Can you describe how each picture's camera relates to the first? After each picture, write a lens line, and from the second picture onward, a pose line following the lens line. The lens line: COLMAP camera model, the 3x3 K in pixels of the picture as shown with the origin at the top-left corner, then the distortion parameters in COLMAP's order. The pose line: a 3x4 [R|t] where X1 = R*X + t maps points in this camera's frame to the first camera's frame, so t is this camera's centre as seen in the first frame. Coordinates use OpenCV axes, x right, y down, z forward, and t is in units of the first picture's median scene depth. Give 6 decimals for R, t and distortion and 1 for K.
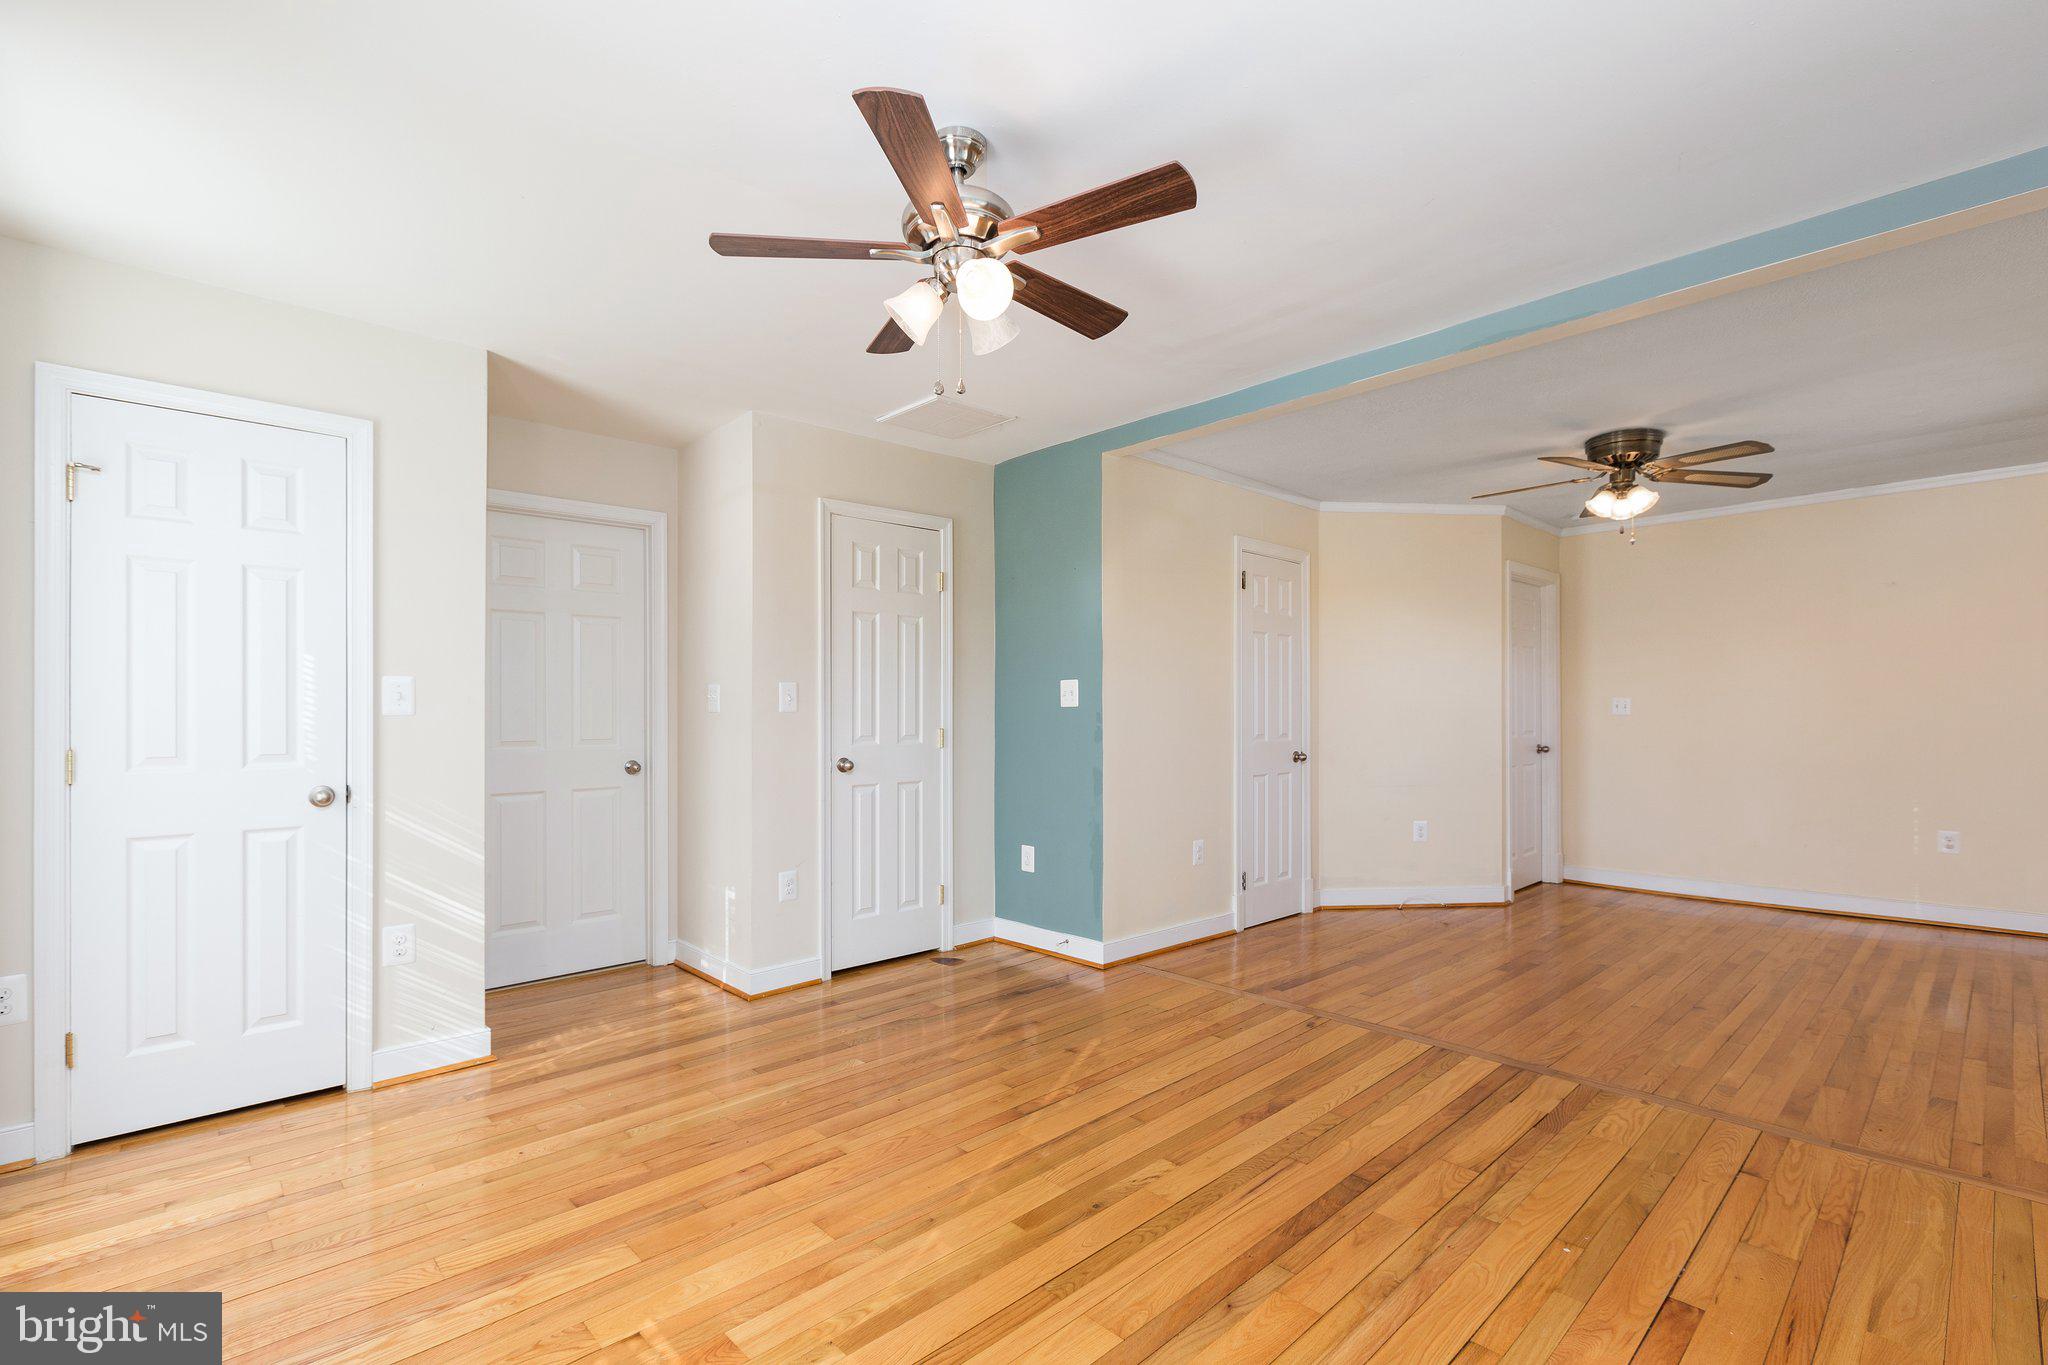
lens RADIAL K [[919.6, 0, 1018.6], [0, 919.6, 683.2], [0, 0, 1]] dist [0.001267, -0.000574]
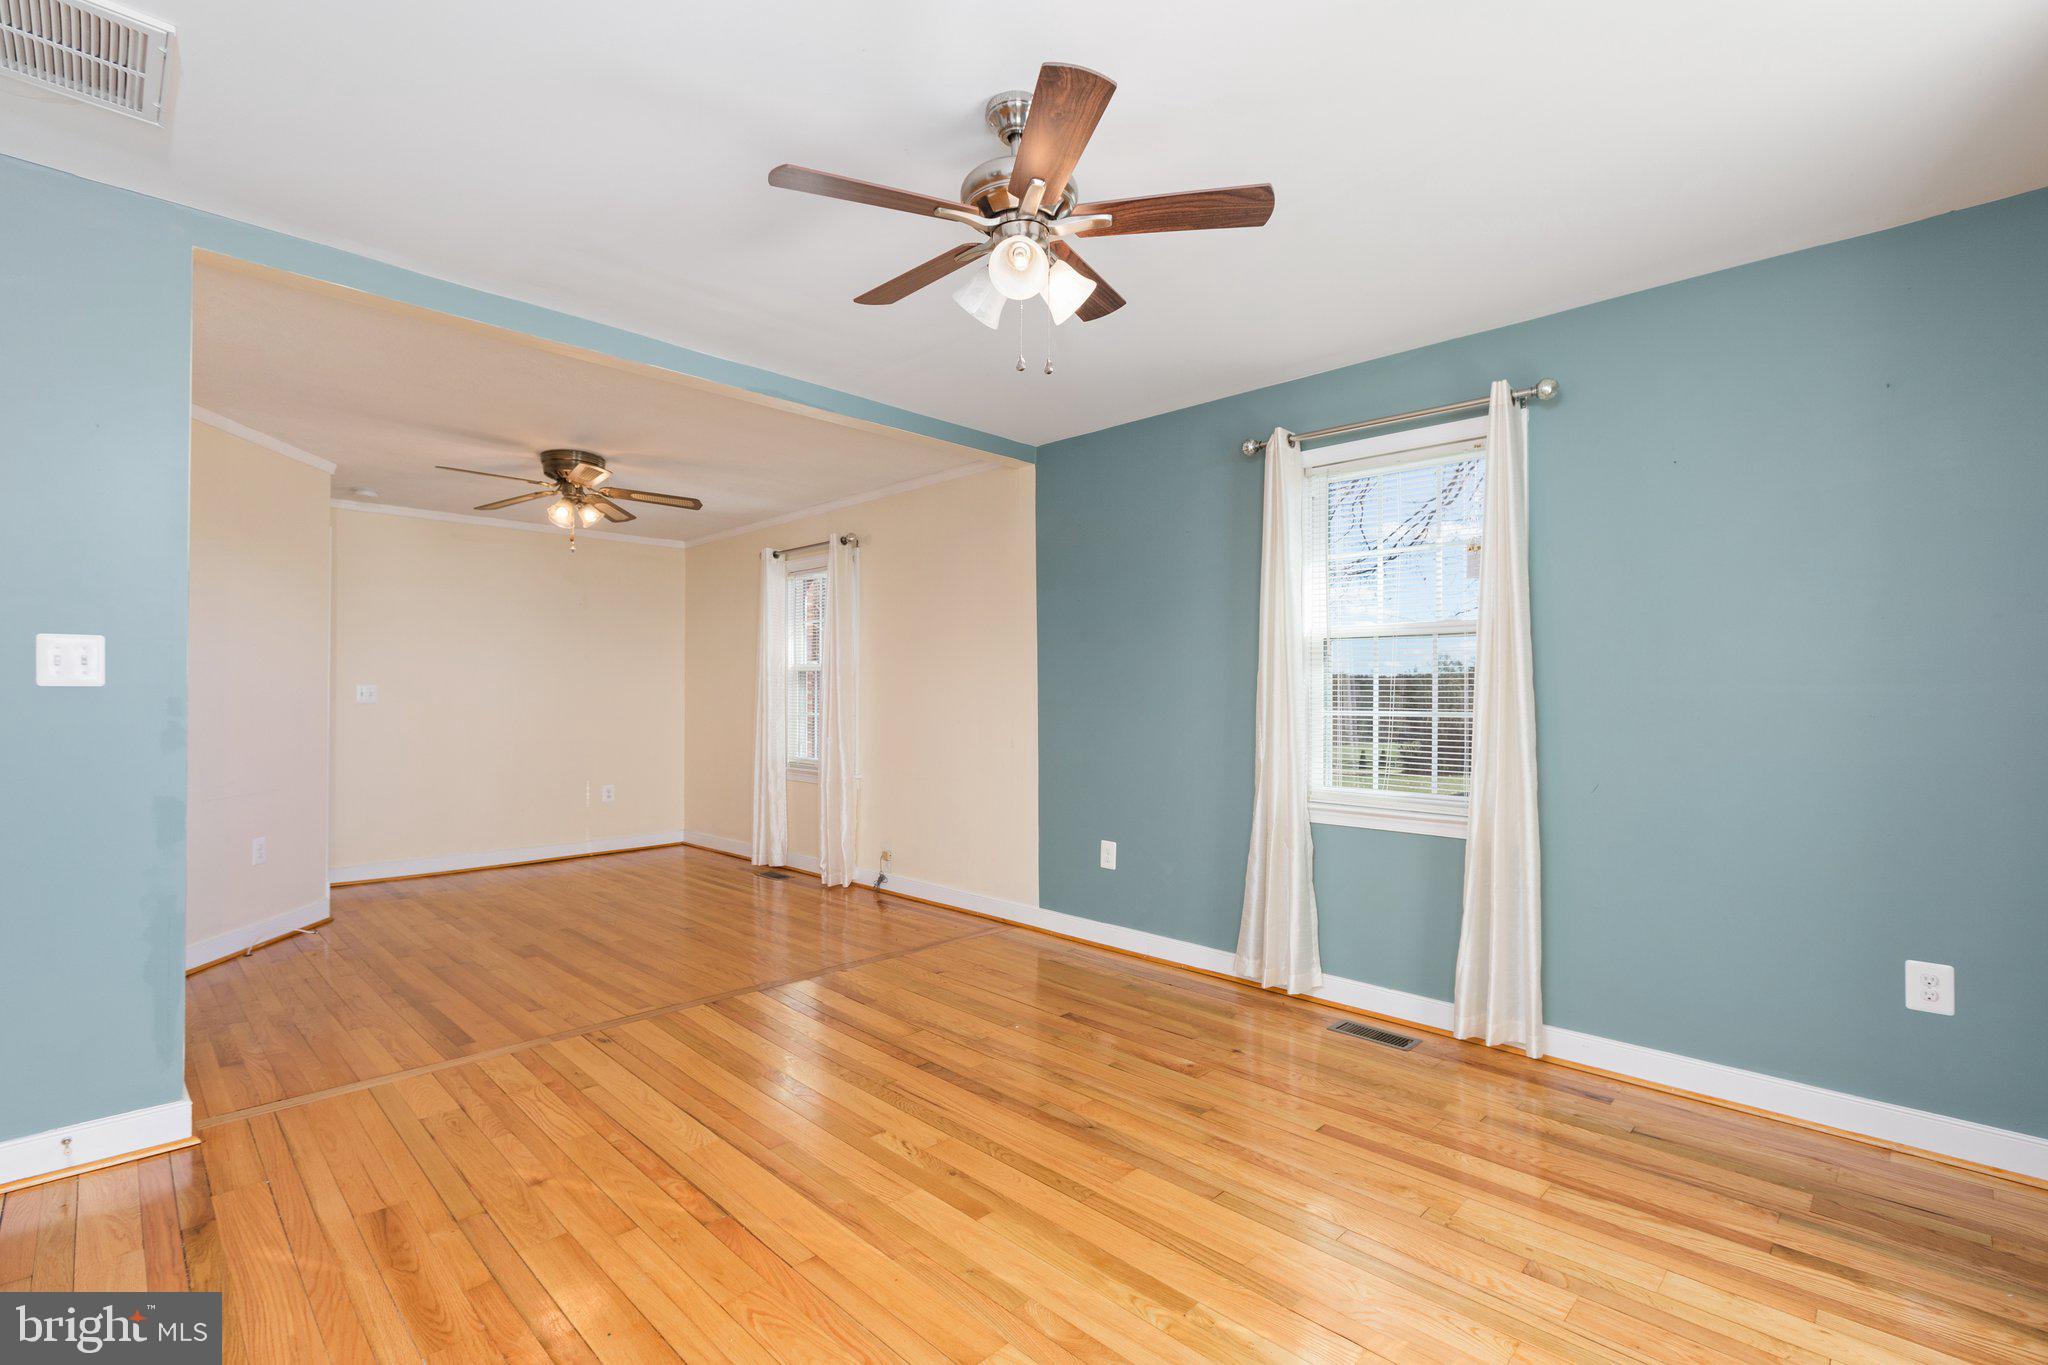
lens RADIAL K [[919.6, 0, 1018.6], [0, 919.6, 683.2], [0, 0, 1]] dist [0.001267, -0.000574]
pose [[-0.042546, 0.025796, 0.998761, -0.647910], [-0.034686, 0.999026, -0.027281, 0.026703], [-0.998492, -0.035804, -0.041610, 0.658764]]
